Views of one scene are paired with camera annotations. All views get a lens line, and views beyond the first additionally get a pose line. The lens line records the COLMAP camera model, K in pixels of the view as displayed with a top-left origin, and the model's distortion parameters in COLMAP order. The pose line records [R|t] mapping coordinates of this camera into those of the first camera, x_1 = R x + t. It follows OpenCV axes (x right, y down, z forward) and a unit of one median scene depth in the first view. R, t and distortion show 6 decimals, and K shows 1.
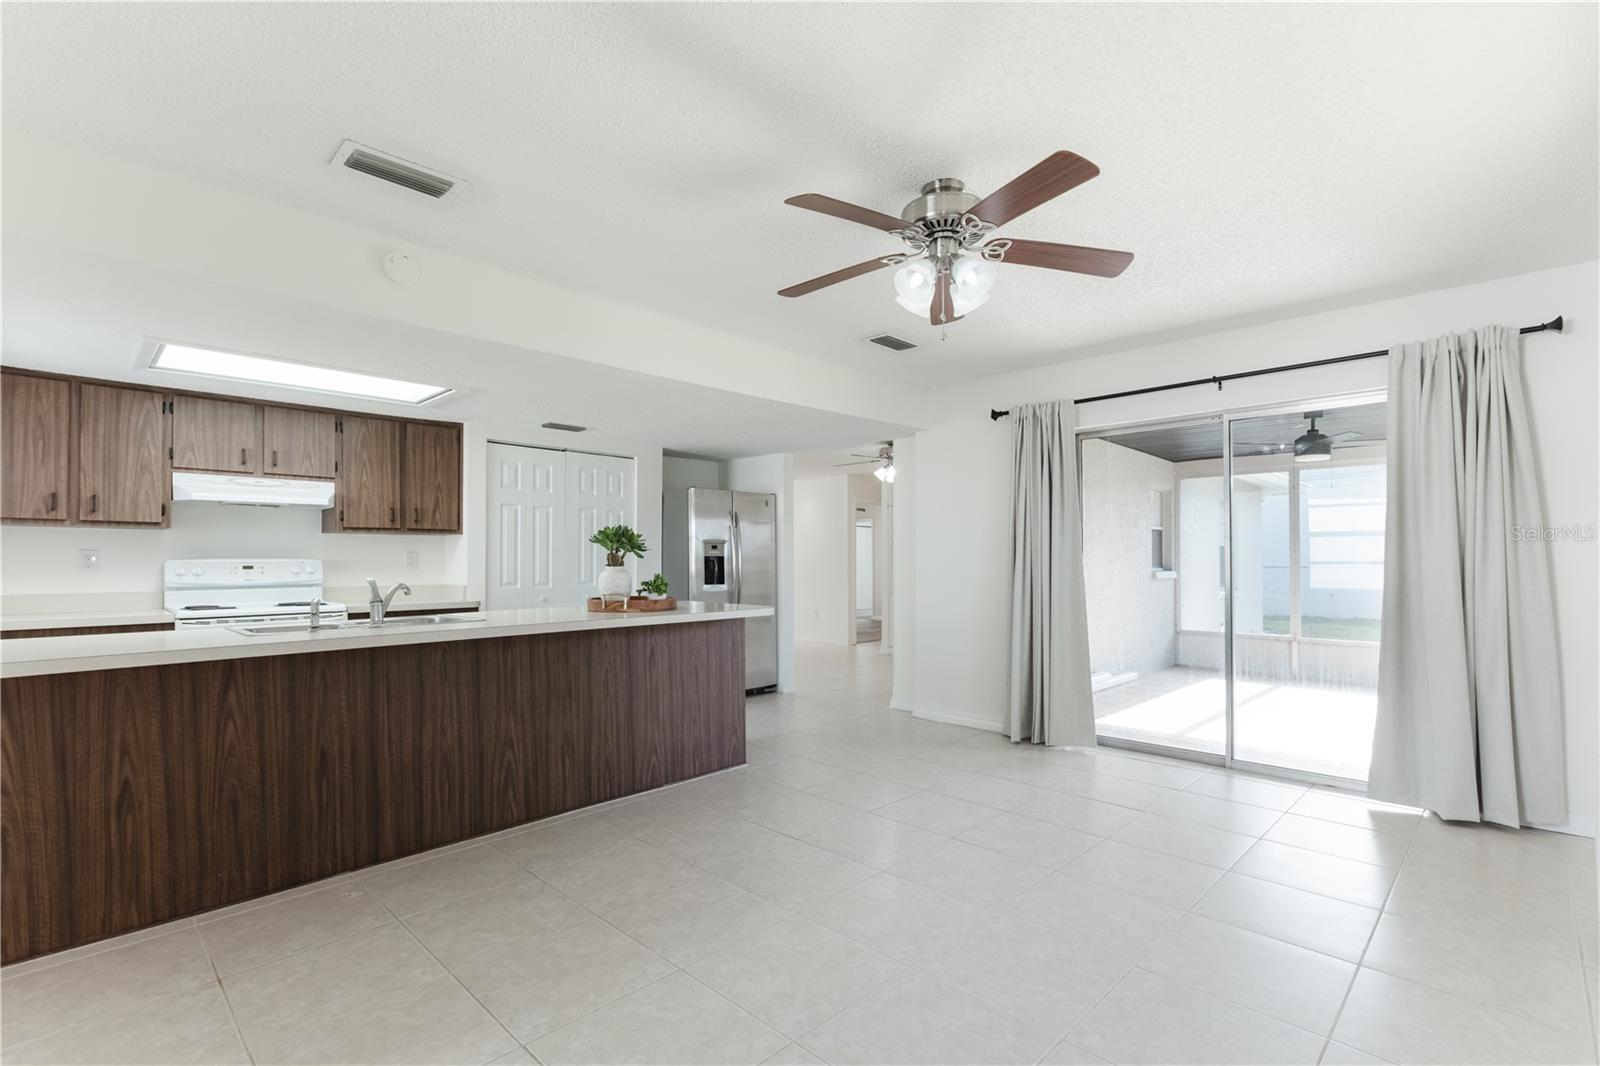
lens RADIAL K [[726.9, 0, 800.0], [0, 726.9, 533.0], [0, 0, 1]] dist [0.001595, -0.001258]
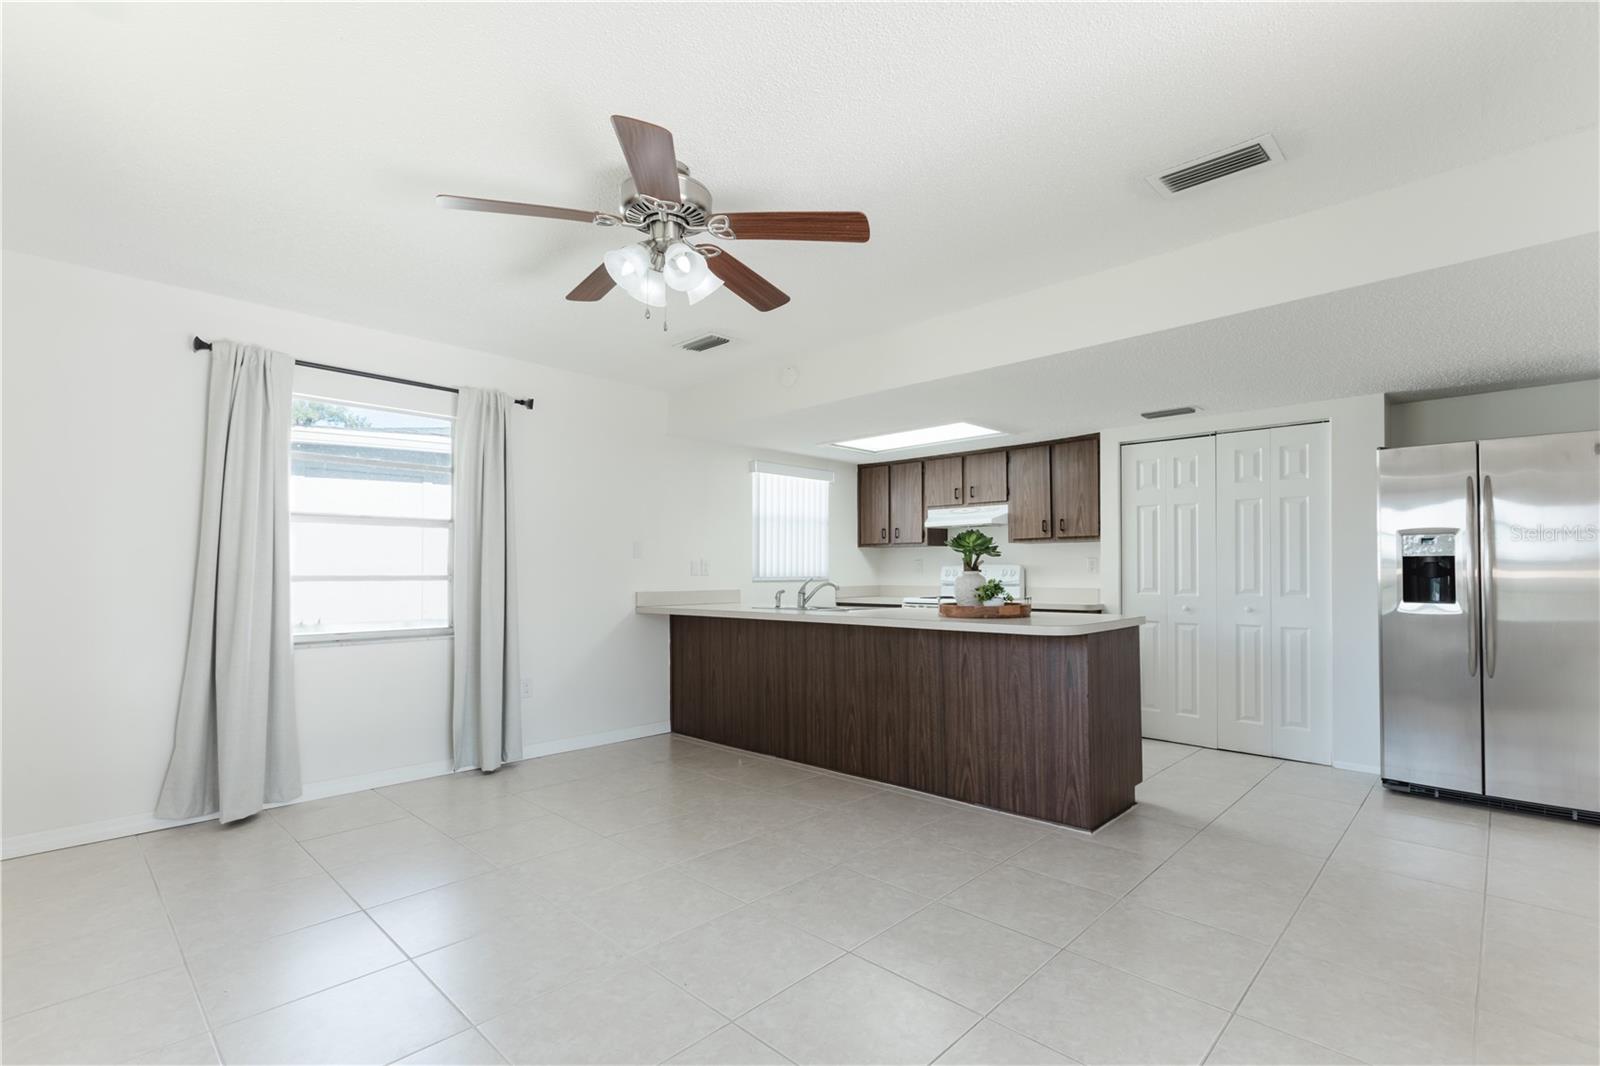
lens RADIAL K [[739.7, 0, 830.1], [0, 739.7, 523.6], [0, 0, 1]] dist [0.001612, -0.000055]
pose [[0.033056, -0.059827, -0.997661, 0.775478], [0.042844, 0.997374, -0.058390, 0.032073], [0.998535, -0.040813, 0.035533, 0.781885]]
